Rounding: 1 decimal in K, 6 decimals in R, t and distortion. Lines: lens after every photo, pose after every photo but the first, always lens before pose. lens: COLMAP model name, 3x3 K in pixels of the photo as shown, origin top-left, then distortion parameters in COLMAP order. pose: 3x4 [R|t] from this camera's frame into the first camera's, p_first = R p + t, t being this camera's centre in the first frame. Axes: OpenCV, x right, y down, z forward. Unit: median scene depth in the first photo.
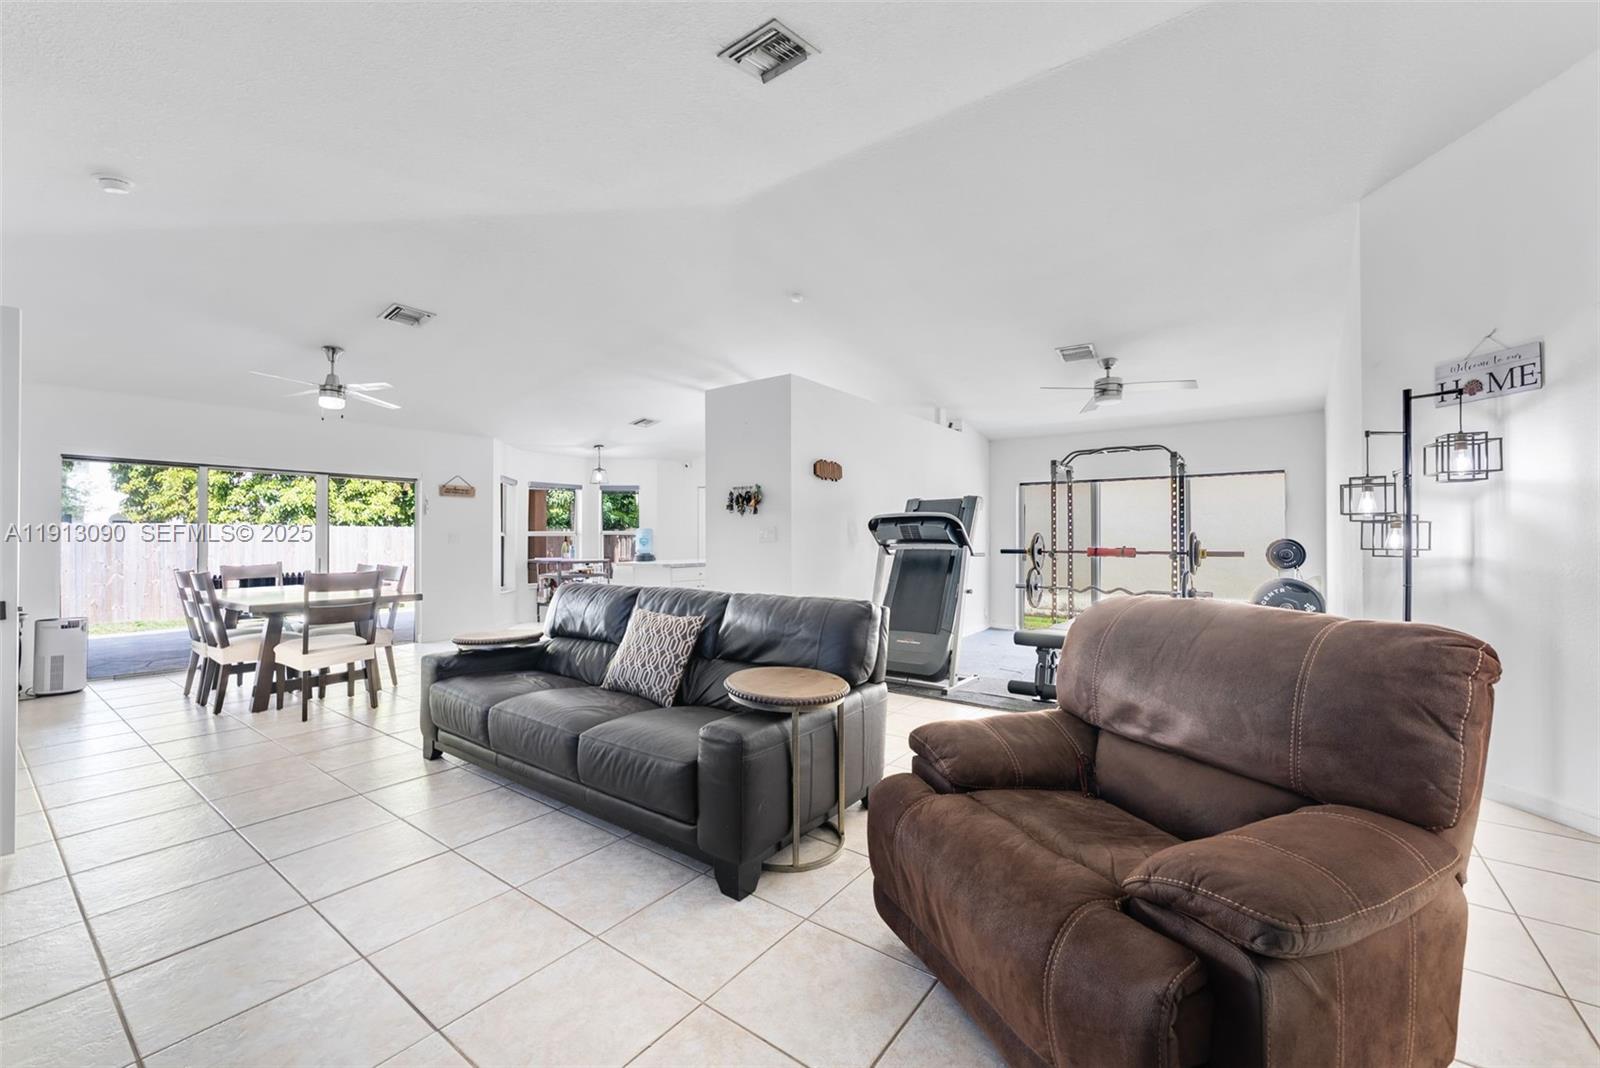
lens RADIAL K [[645.1, 0, 801.8], [0, 645.1, 544.9], [0, 0, 1]] dist [-0.000186, -0.000048]
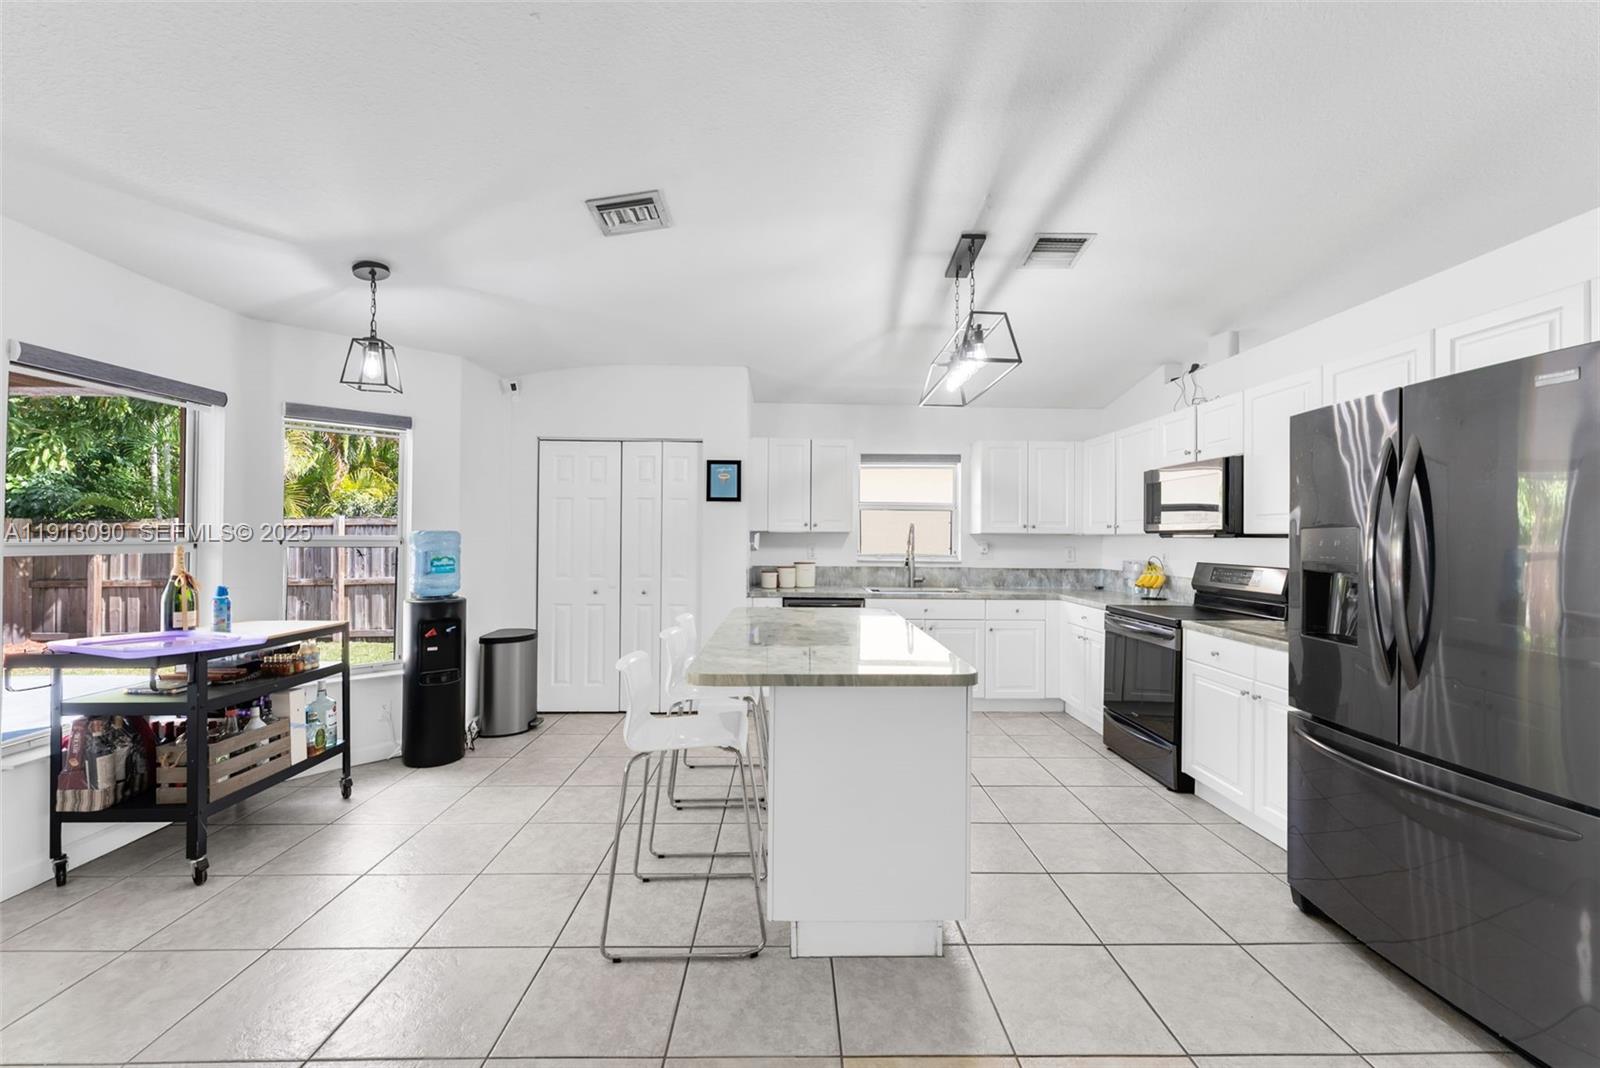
lens RADIAL K [[647.4, 0, 800.0], [0, 647.4, 534.0], [0, 0, 1]] dist [-0.004369, -0.000393]
pose [[0.796504, 0.009571, 0.604557, -0.335843], [-0.001900, 0.999909, -0.013326, -0.020751], [-0.604630, 0.009465, 0.796450, 0.624053]]
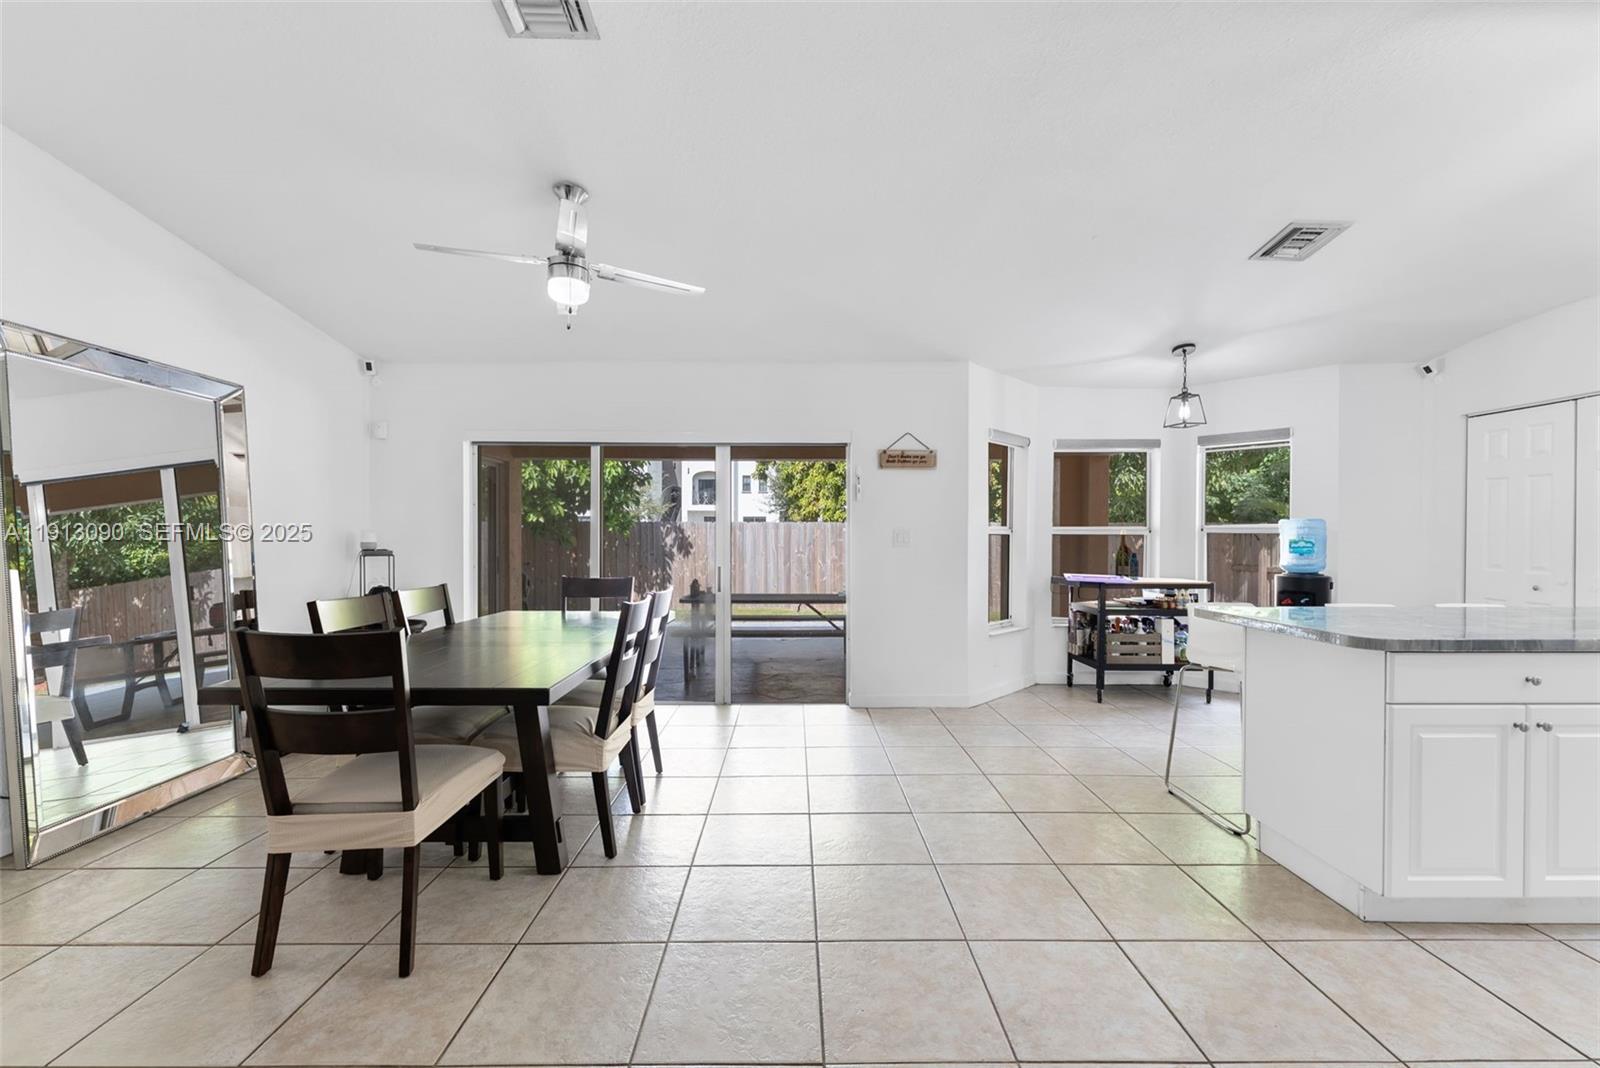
lens RADIAL K [[645.1, 0, 801.8], [0, 645.1, 544.9], [0, 0, 1]] dist [-0.000186, -0.000048]
pose [[0.602472, 0.014899, -0.798001, -0.101070], [-0.011353, 0.999885, 0.010097, -0.008192], [0.798059, 0.002977, 0.602571, 0.482991]]
